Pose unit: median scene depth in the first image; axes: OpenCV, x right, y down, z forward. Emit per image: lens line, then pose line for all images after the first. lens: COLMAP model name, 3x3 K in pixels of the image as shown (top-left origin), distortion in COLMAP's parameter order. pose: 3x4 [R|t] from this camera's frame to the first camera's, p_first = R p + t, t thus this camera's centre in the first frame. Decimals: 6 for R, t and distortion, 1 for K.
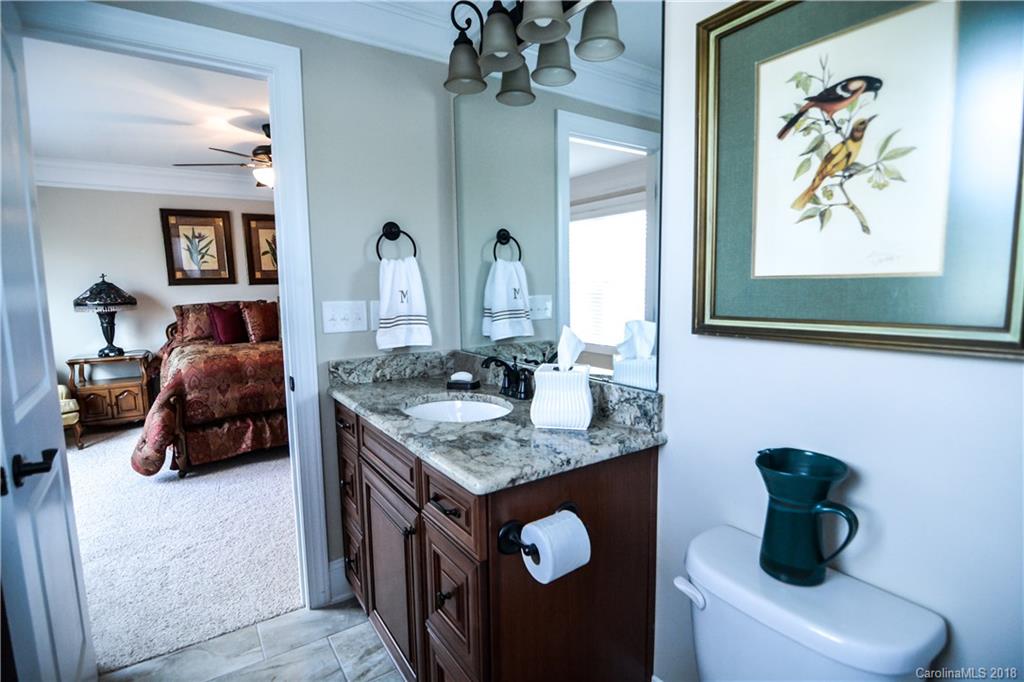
lens RADIAL K [[494.0, 0, 512.1], [0, 494.0, 339.4], [0, 0, 1]] dist [-0.017439, -0.005107]
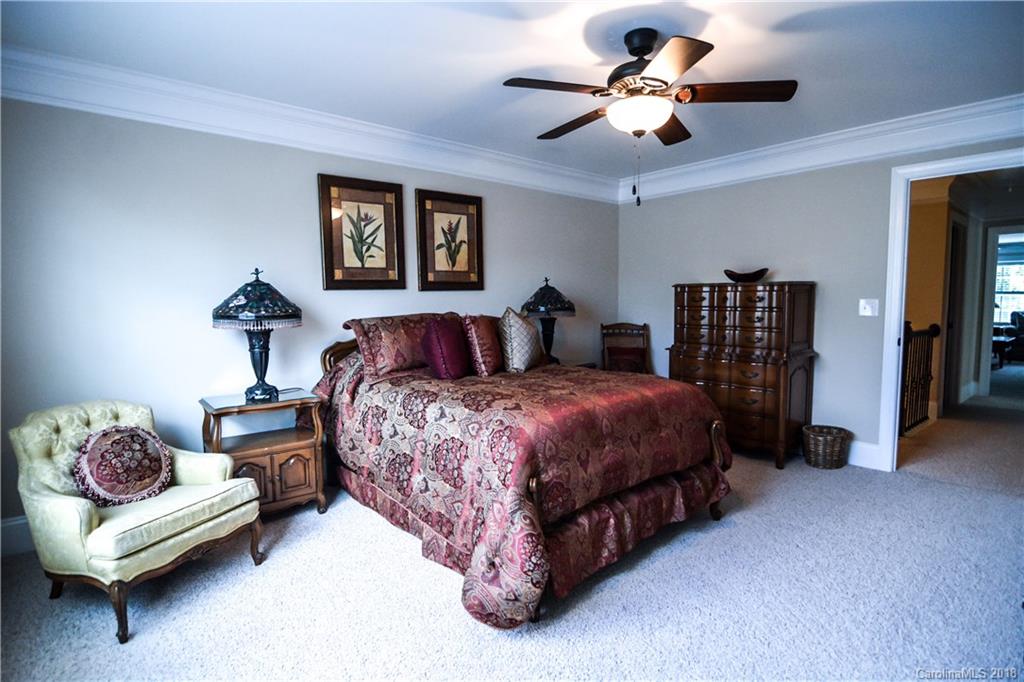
lens RADIAL K [[524.8, 0, 513.3], [0, 524.8, 340.0], [0, 0, 1]] dist [-0.000876, -0.000102]
pose [[0.994042, -0.004434, 0.108905, -0.586776], [0.008366, 0.999328, -0.035681, -0.016240], [-0.108674, 0.036379, 0.993412, 0.296947]]
